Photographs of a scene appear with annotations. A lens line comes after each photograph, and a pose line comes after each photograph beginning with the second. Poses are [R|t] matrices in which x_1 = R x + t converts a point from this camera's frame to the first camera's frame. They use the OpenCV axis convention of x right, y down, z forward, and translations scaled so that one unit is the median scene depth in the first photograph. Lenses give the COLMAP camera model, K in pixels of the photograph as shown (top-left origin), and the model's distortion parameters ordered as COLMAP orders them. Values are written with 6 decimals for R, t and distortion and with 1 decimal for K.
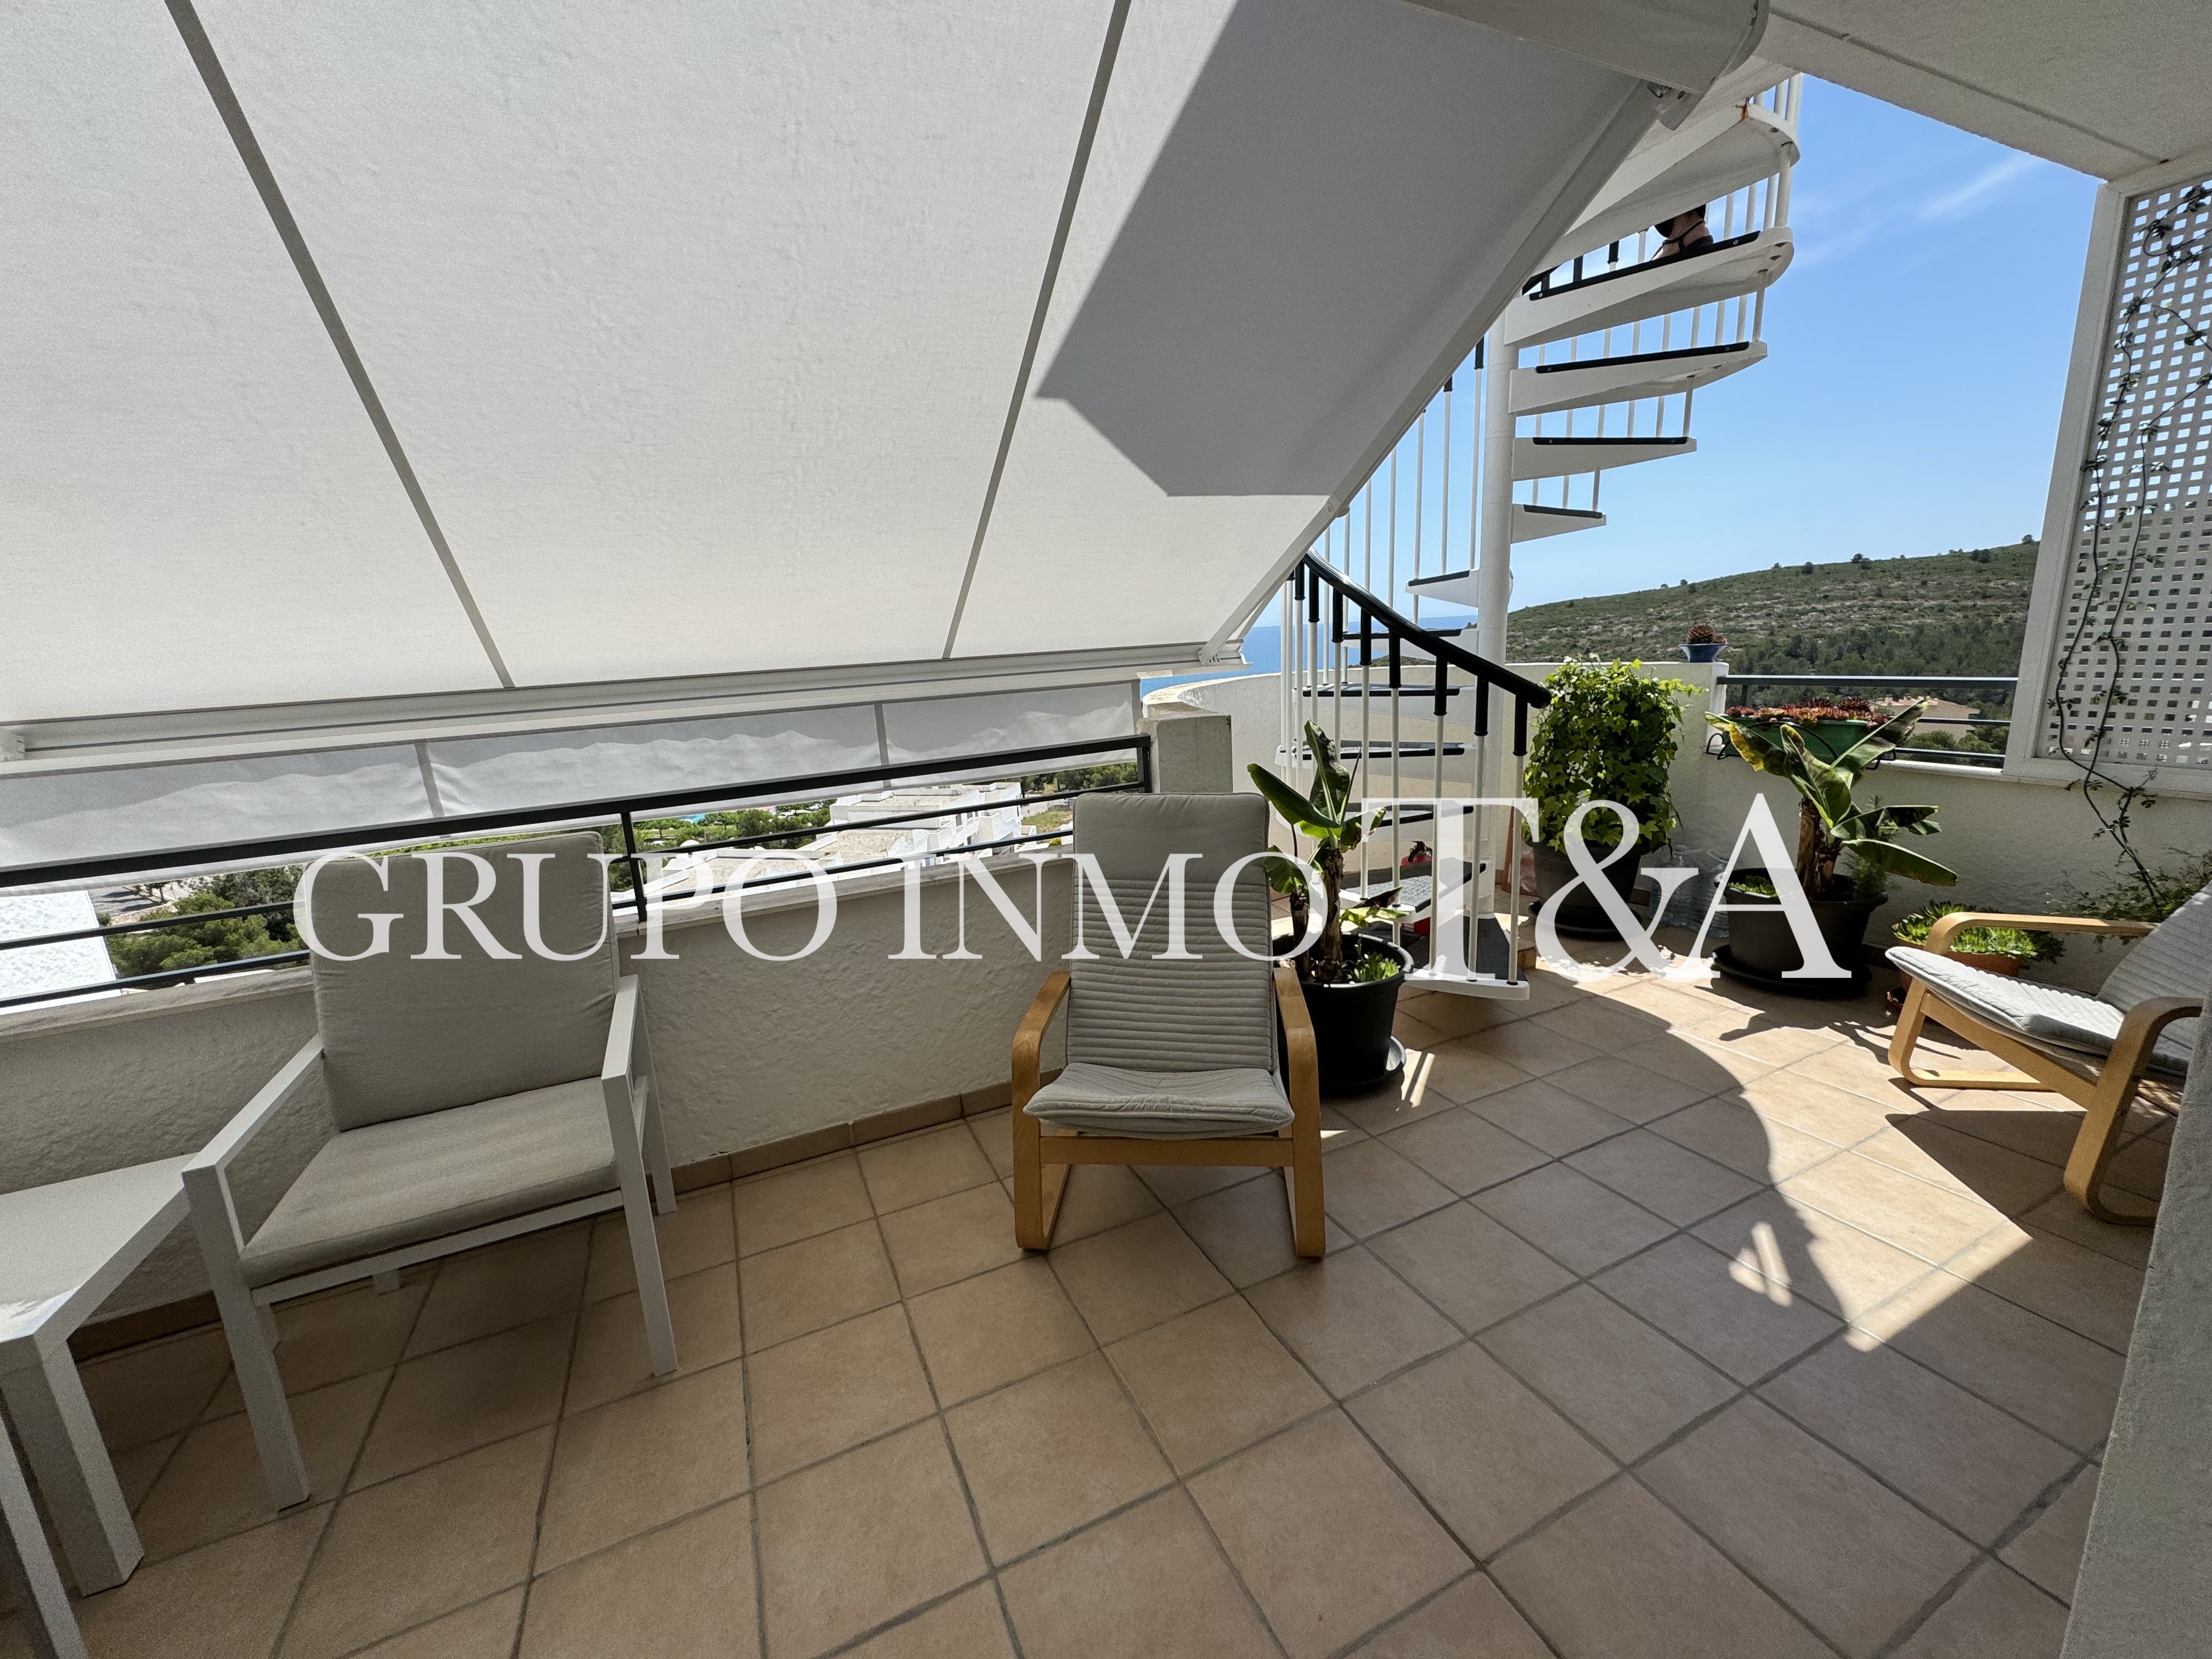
lens RADIAL K [[888.8, 0, 1111.6], [0, 888.8, 832.0], [0, 0, 1]] dist [-0.005212, 0.000303]
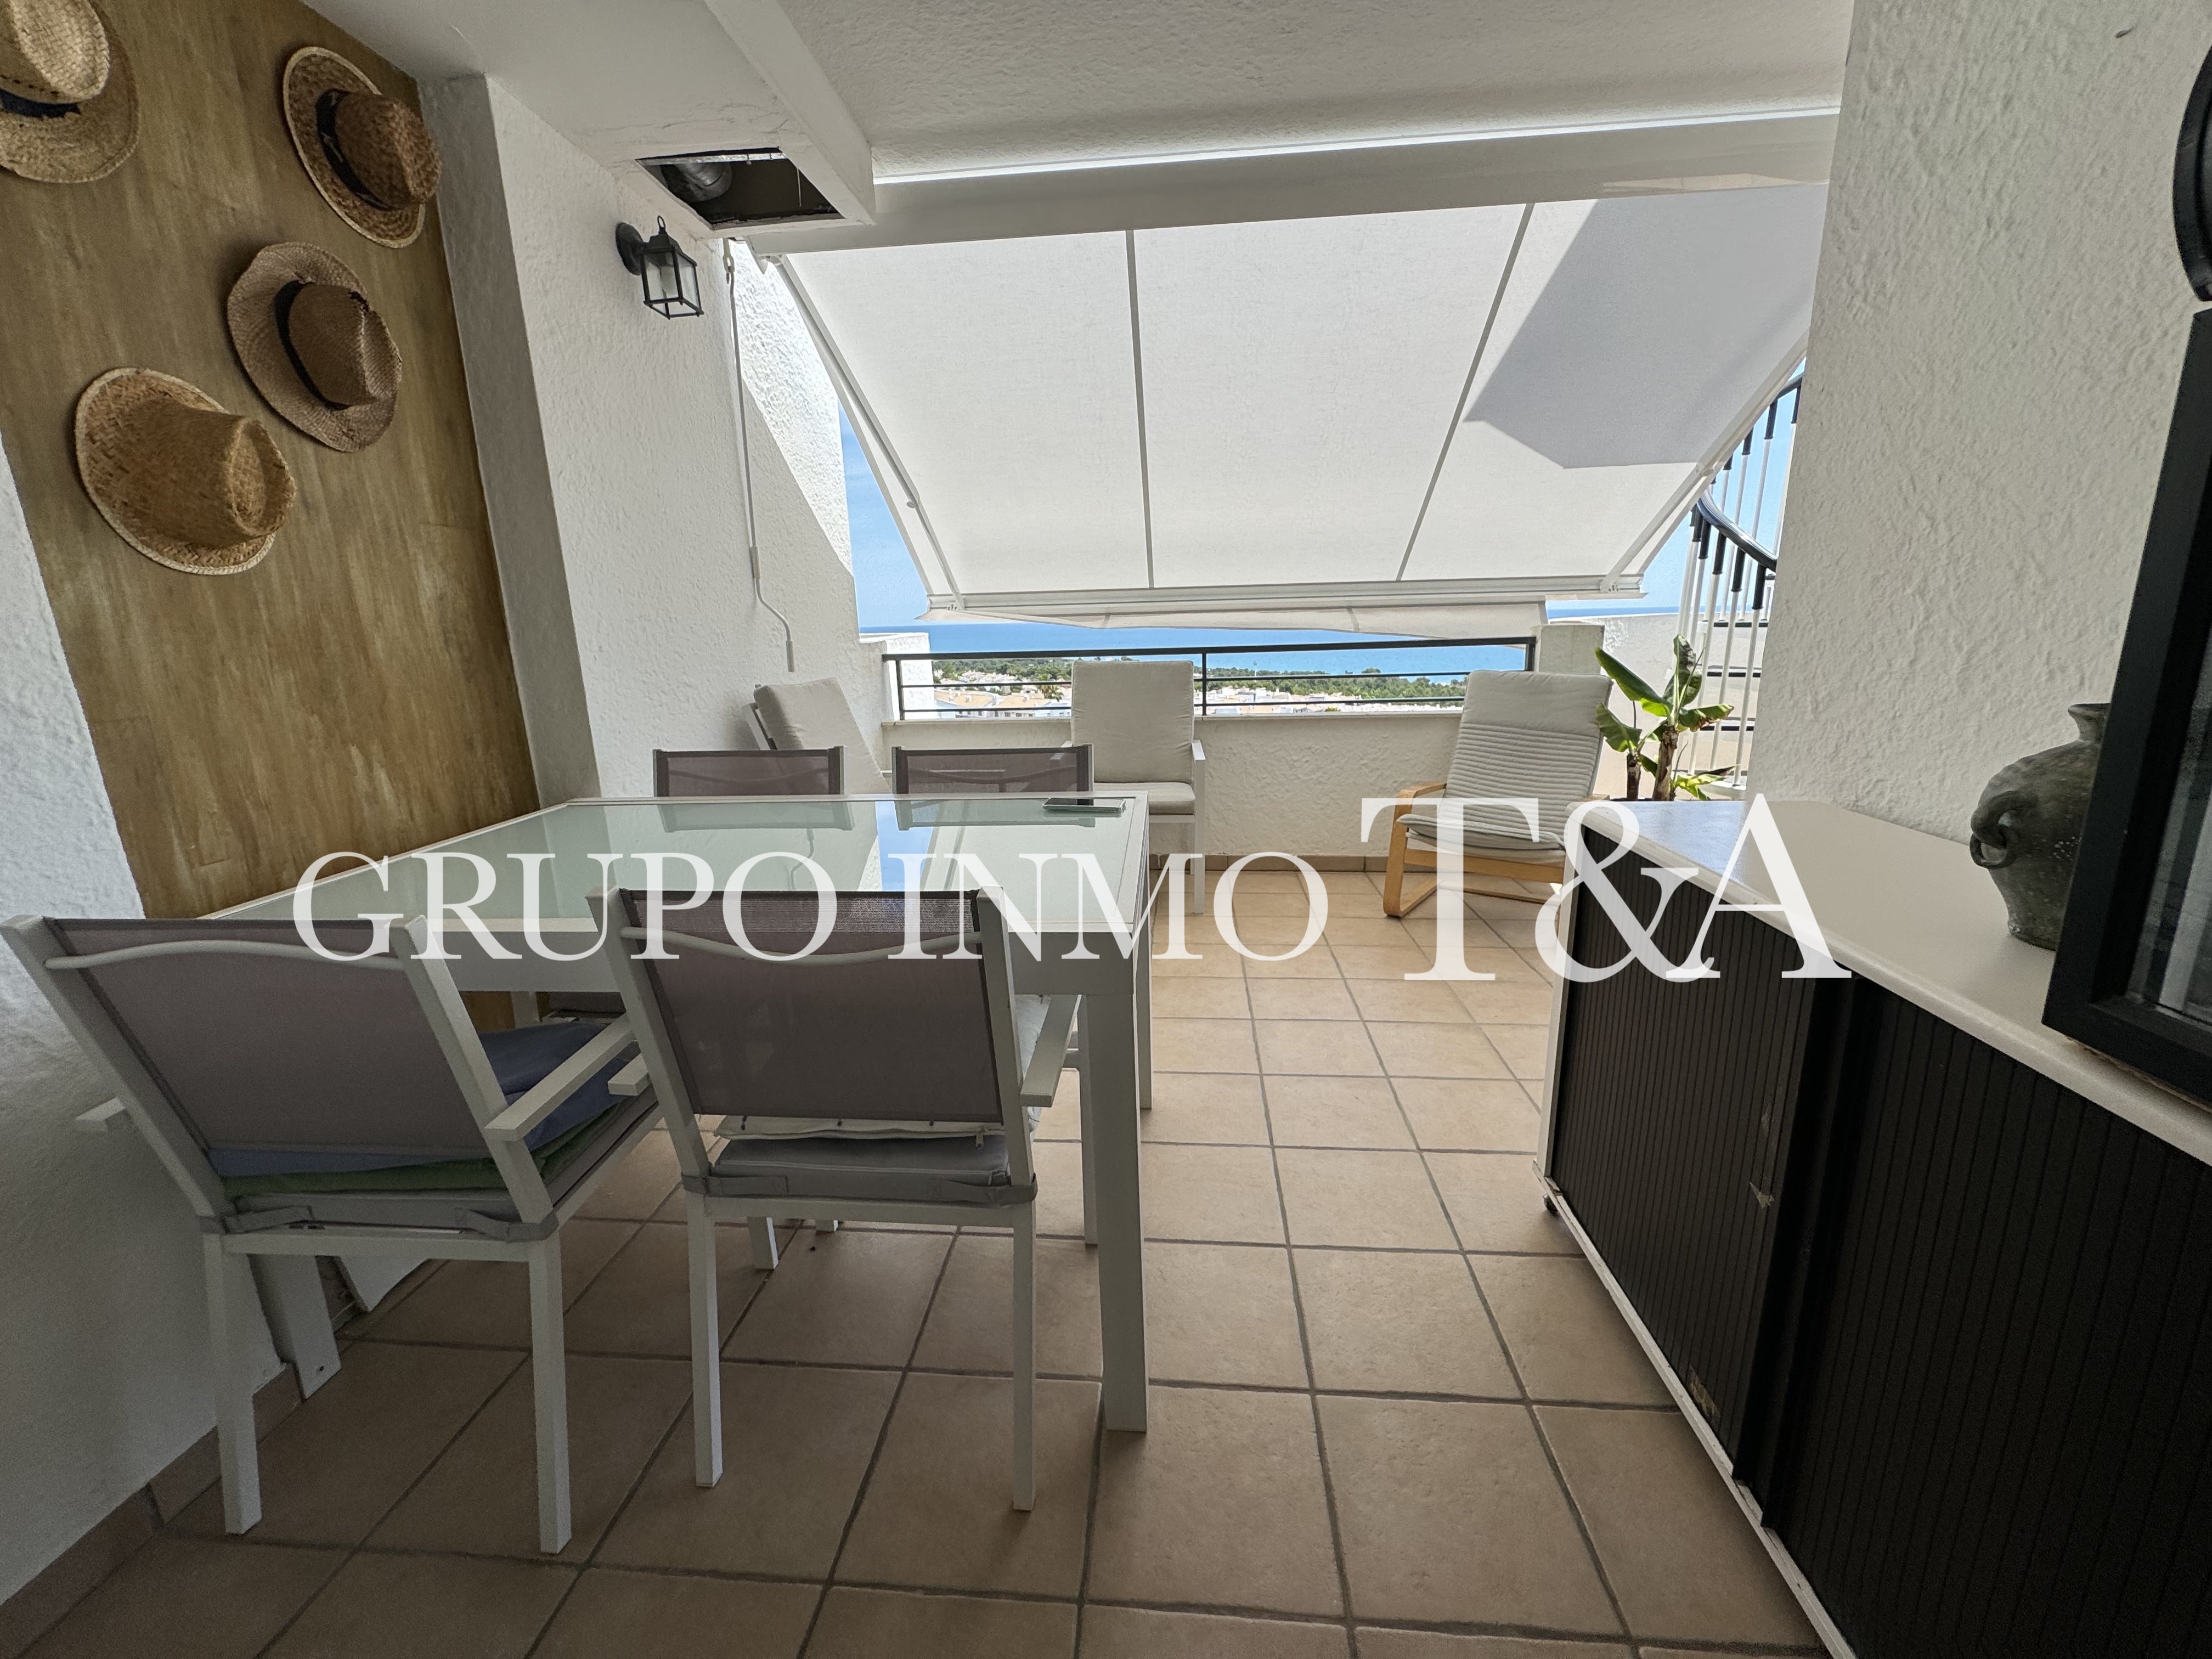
lens RADIAL K [[888.8, 0, 1104.1], [0, 888.8, 833.5], [0, 0, 1]] dist [-0.005212, 0.000303]
pose [[0.860456, 0.146622, -0.487973, 0.192162], [-0.125455, 0.989184, 0.076003, 0.189622], [0.493838, -0.004178, 0.869544, -0.612178]]
